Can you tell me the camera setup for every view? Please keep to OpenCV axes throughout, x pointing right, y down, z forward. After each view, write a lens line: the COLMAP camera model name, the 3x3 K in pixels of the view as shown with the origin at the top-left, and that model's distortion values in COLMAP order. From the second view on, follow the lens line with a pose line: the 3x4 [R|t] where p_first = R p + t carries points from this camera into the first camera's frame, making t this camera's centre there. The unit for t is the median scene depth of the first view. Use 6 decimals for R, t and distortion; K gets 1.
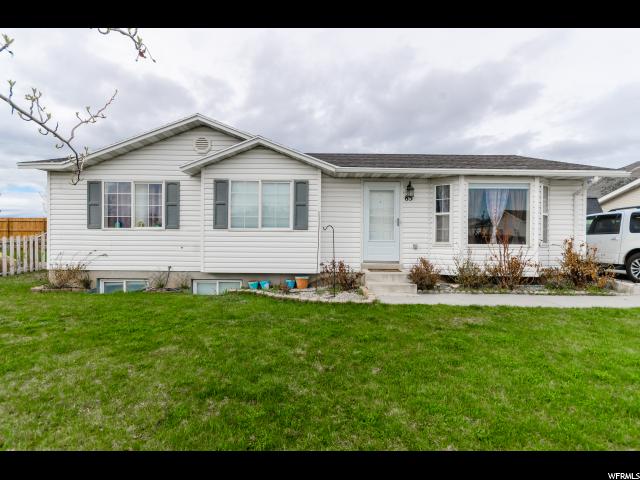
lens RADIAL K [[341.0, 0, 319.6], [0, 341.0, 242.0], [0, 0, 1]] dist [-0.000733, 0.000446]
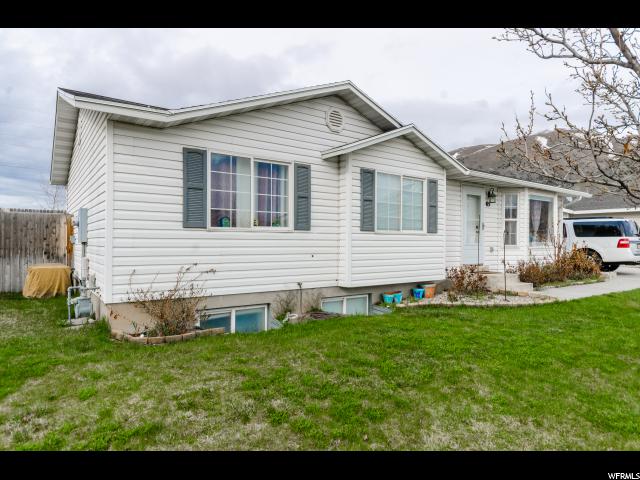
lens RADIAL K [[390.3, 0, 319.4], [0, 390.3, 239.7], [0, 0, 1]] dist [0.000026, 0.002232]
pose [[0.814299, -0.001984, 0.580442, -0.890448], [0.003701, 0.999992, -0.001775, -0.016963], [-0.580434, 0.003593, 0.814299, 0.314567]]
